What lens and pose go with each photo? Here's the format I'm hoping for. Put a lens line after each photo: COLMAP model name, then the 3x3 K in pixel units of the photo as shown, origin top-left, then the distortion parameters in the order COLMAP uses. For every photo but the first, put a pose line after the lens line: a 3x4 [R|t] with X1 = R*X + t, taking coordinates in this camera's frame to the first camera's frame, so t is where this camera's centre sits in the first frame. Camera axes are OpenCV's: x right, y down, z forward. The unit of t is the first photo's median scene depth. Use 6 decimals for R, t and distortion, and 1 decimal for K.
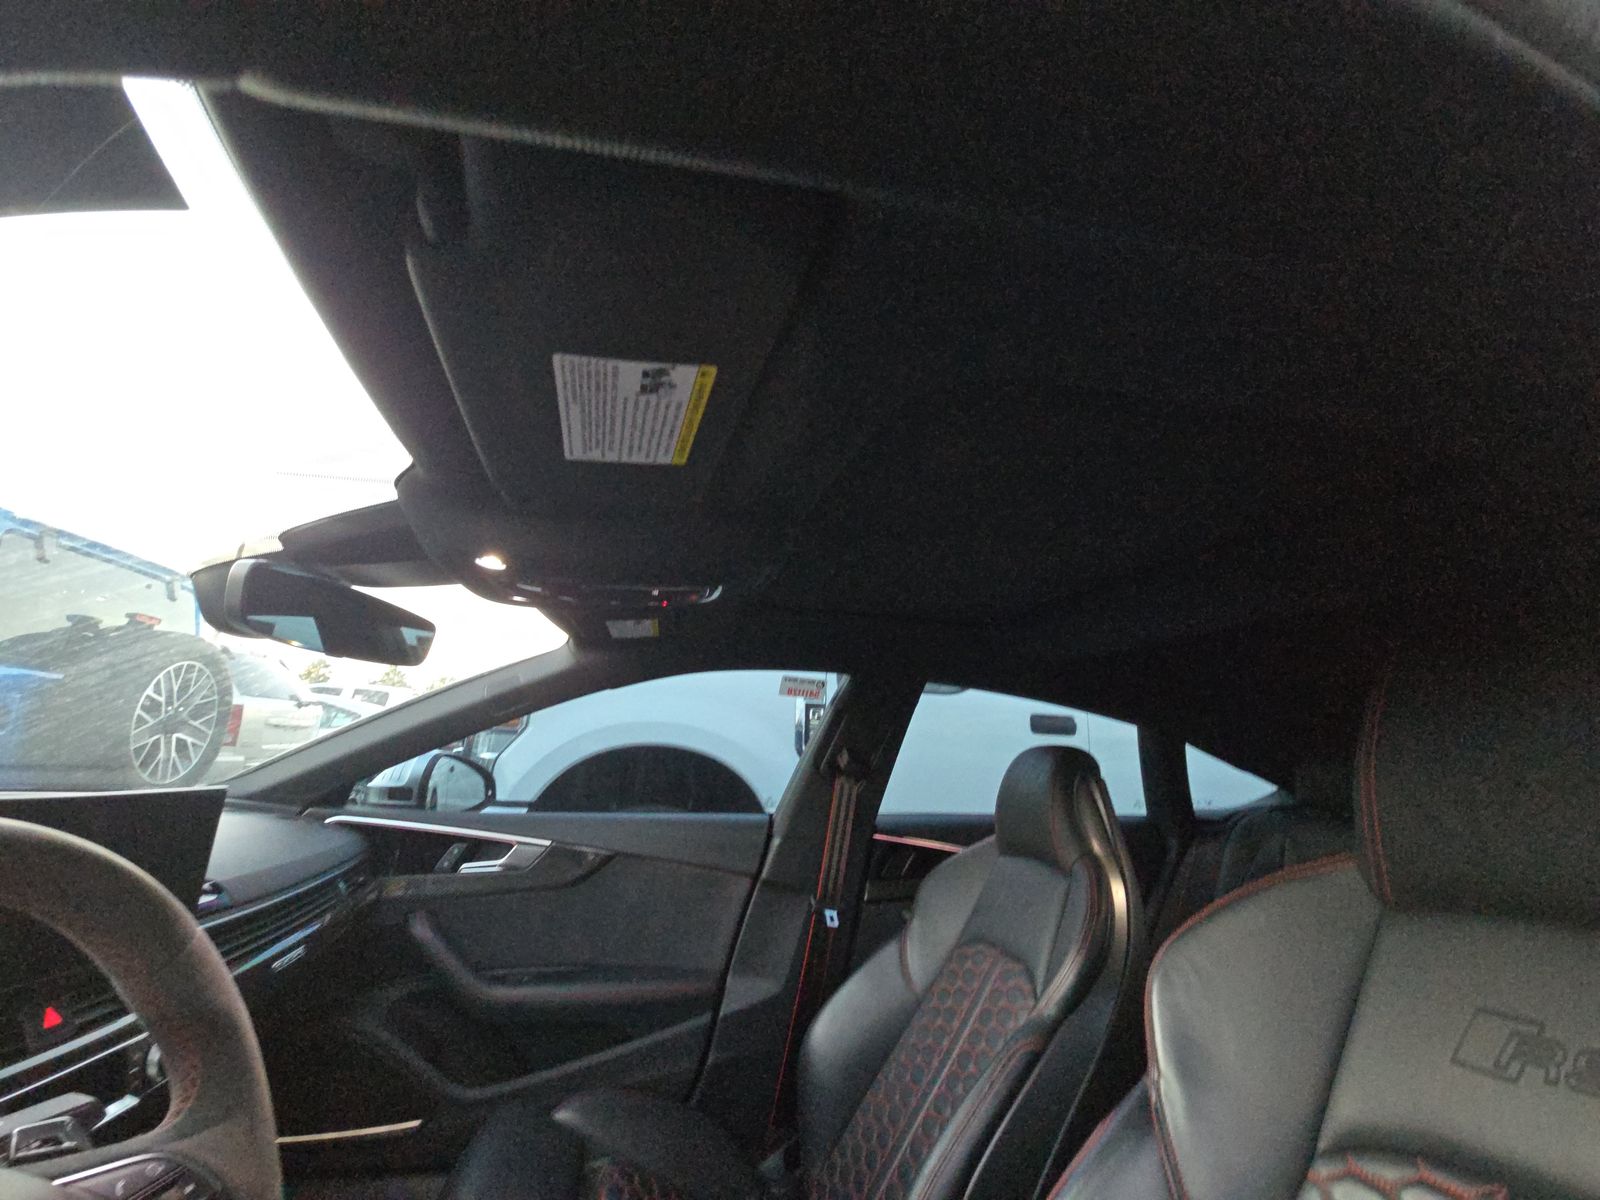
lens RADIAL K [[640.8, 0, 803.0], [0, 640.8, 593.1], [0, 0, 1]] dist [-0.001480, -0.000065]
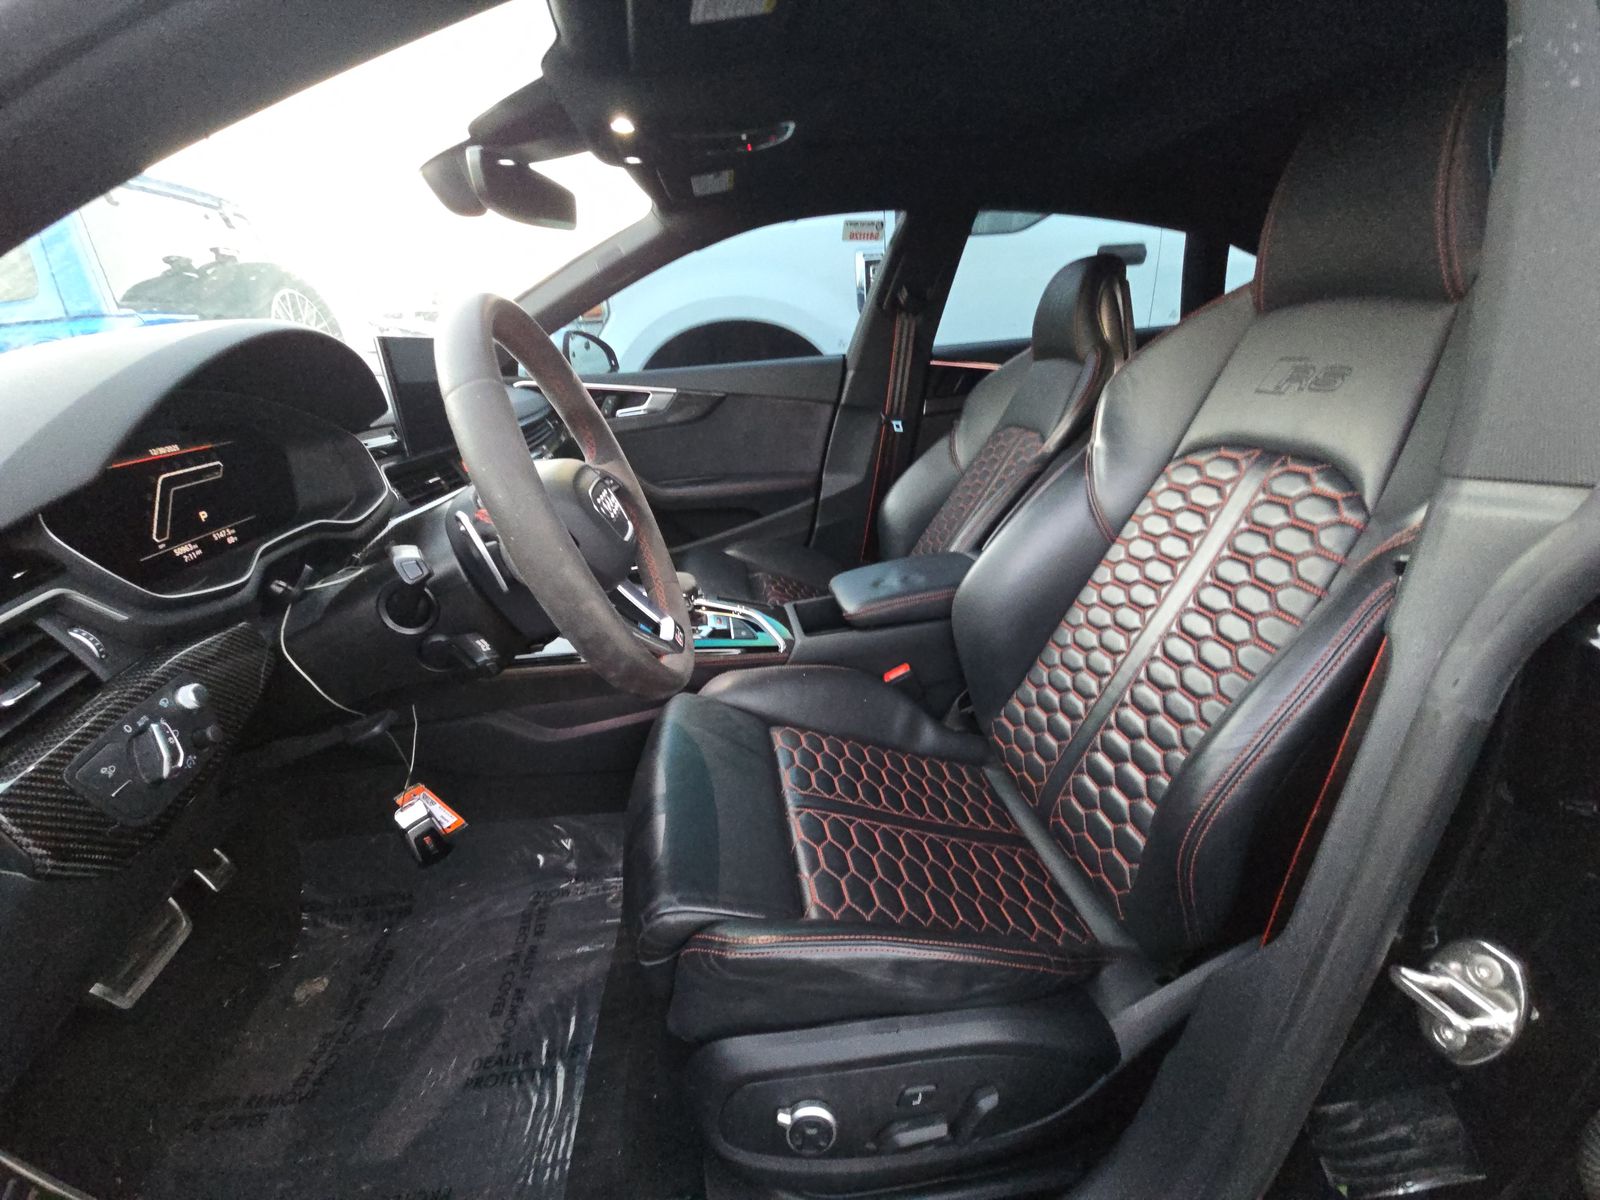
lens RADIAL K [[640.8, 0, 803.0], [0, 640.8, 593.1], [0, 0, 1]] dist [-0.001480, -0.000065]
pose [[0.990867, -0.062745, -0.119358, -0.011321], [0.120504, 0.809259, 0.574960, 0.007723], [0.060516, -0.584092, 0.809429, -0.265159]]
